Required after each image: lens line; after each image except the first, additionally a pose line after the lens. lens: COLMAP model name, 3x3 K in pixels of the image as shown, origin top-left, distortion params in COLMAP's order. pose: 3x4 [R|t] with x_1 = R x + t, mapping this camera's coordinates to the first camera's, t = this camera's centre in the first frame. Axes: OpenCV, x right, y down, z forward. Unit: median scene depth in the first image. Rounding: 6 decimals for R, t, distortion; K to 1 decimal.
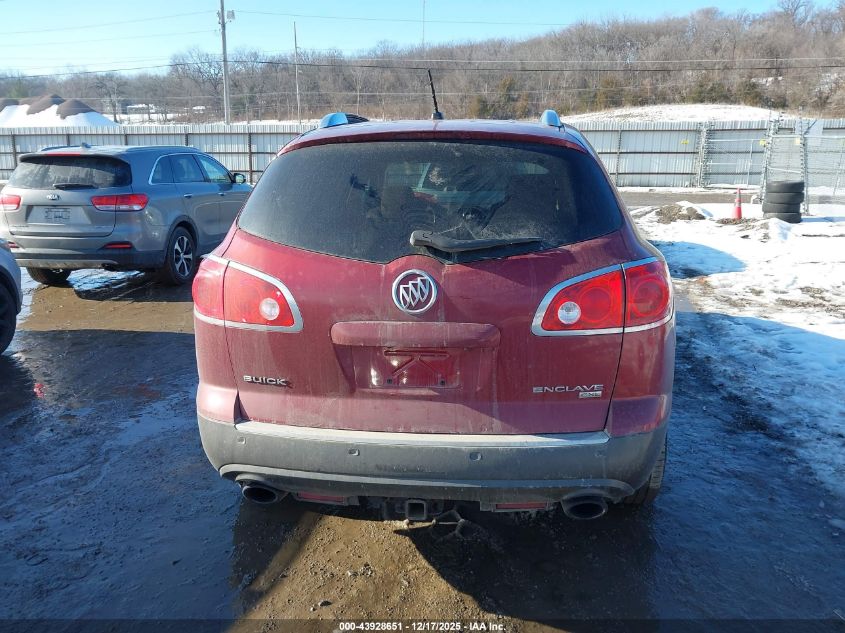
lens RADIAL K [[671.6, 0, 422.5], [0, 671.6, 316.5], [0, 0, 1]] dist [-0.049862, 0.036907]
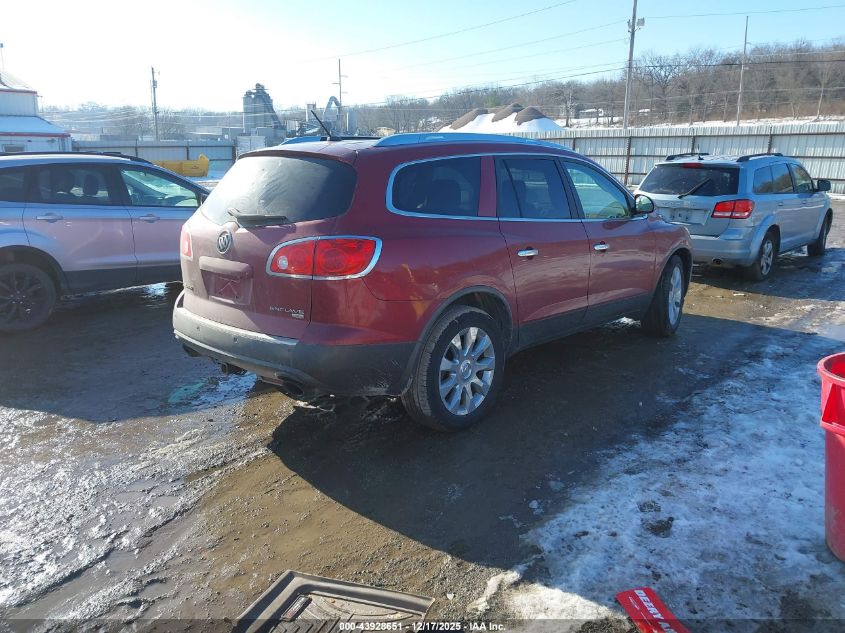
lens RADIAL K [[671.6, 0, 422.5], [0, 671.6, 316.5], [0, 0, 1]] dist [-0.049862, 0.036907]
pose [[0.789189, 0.137397, -0.598585, 0.145867], [-0.138402, 0.989370, 0.044624, 0.000513], [0.598353, 0.047629, 0.799816, -0.010472]]
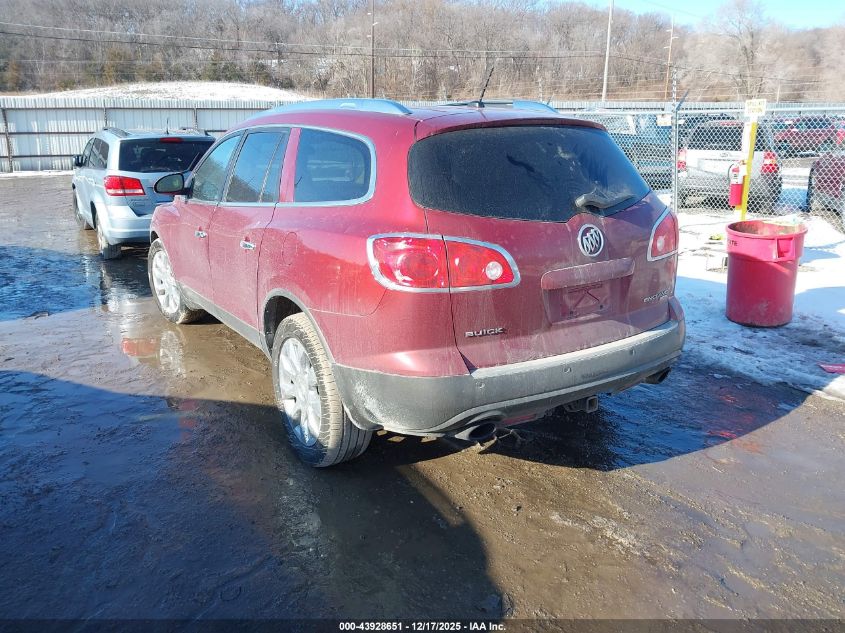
lens RADIAL K [[648.6, 0, 422.5], [0, 648.6, 316.5], [0, 0, 1]] dist [0.047316, -0.052668]
pose [[0.783782, -0.172423, 0.596621, -0.378182], [0.150453, 0.984786, 0.086952, -0.017985], [-0.602536, 0.021612, 0.797799, 0.060412]]
